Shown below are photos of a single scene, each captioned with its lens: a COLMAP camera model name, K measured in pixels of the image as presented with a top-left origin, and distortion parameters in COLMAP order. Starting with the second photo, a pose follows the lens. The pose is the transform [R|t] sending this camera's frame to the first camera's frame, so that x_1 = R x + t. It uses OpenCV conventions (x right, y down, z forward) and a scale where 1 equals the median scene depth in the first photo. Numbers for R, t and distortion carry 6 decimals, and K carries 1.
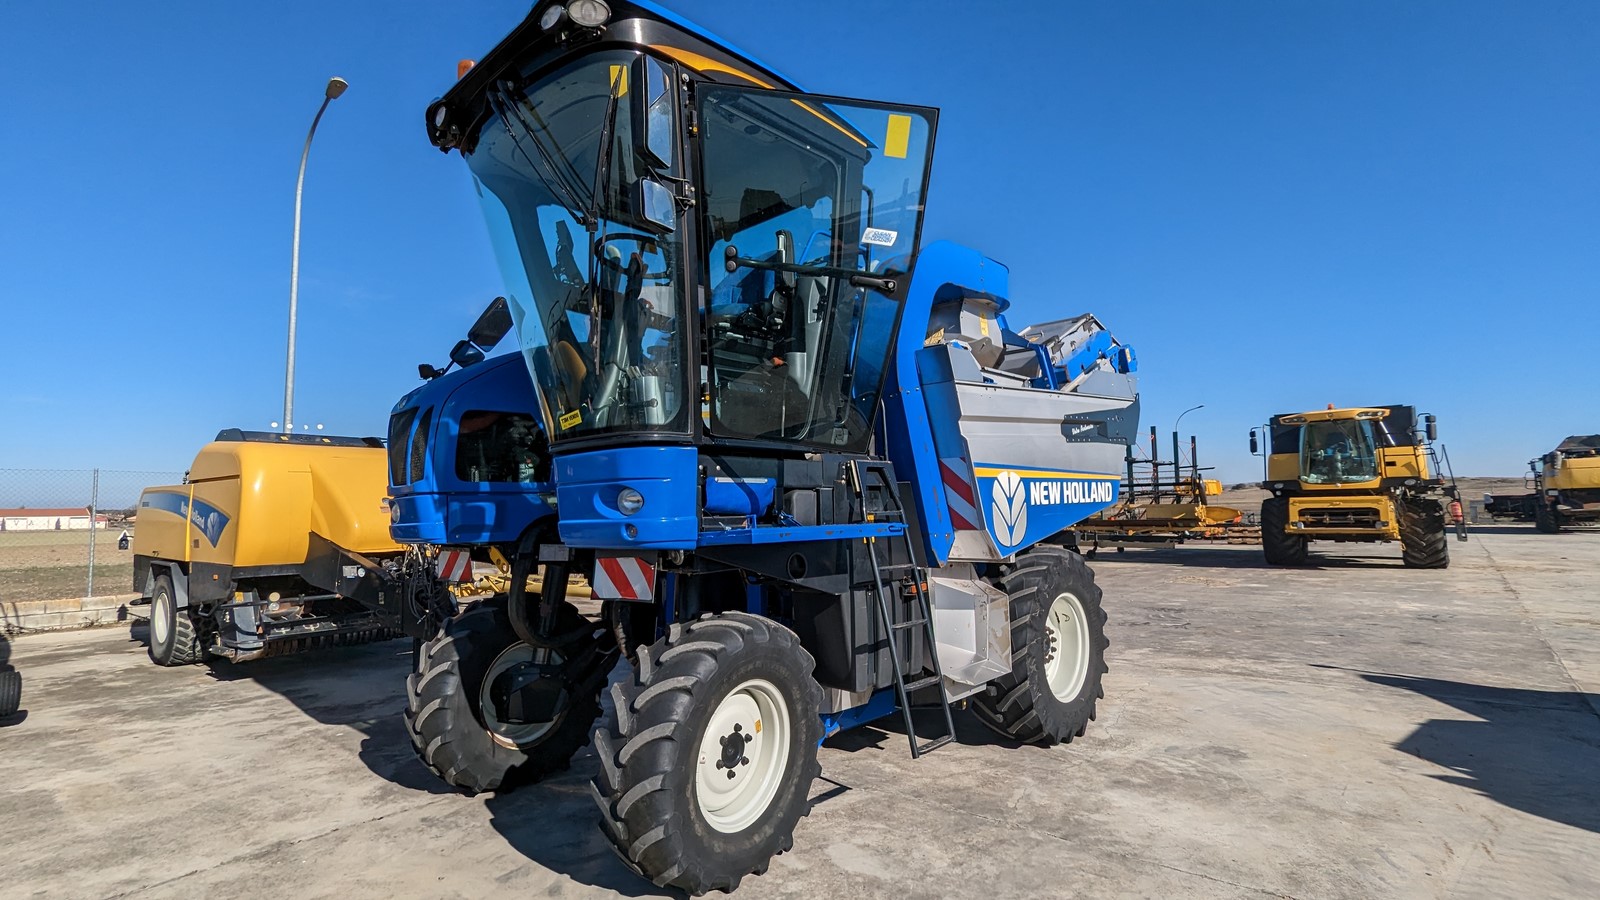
lens RADIAL K [[753.8, 0, 804.2], [0, 753.8, 454.9], [0, 0, 1]] dist [-0.000077, 0.001729]
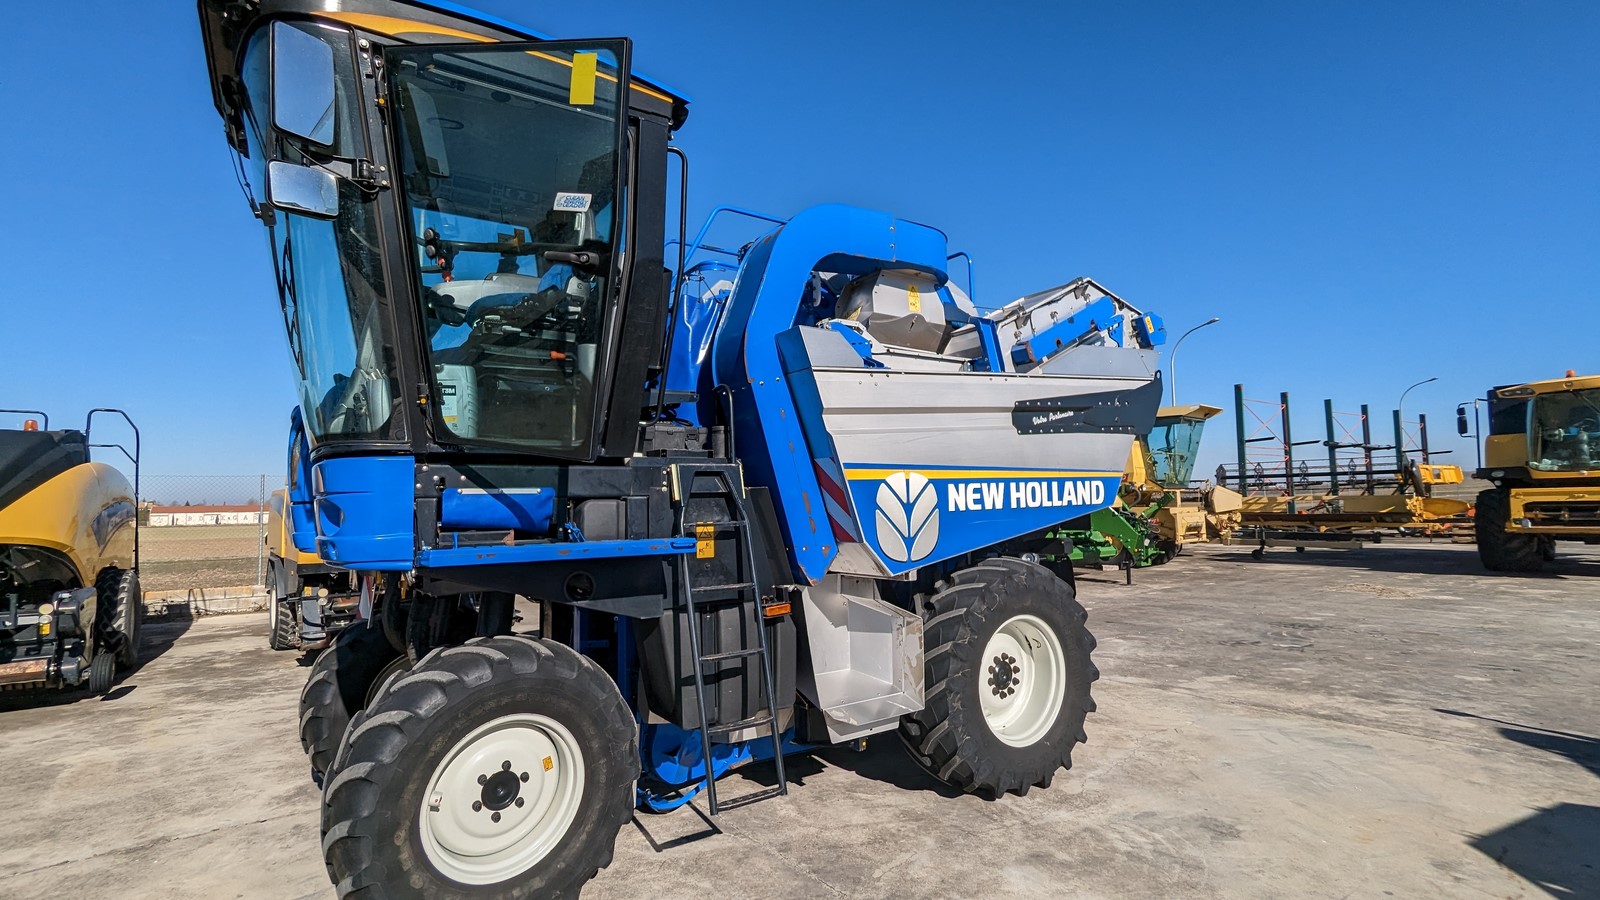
lens RADIAL K [[753.8, 0, 804.2], [0, 753.8, 454.9], [0, 0, 1]] dist [-0.000077, 0.001729]
pose [[0.973486, -0.019228, -0.227938, 0.319461], [0.021431, 0.999744, 0.007193, -0.005253], [0.227741, -0.011887, 0.973649, 0.142464]]
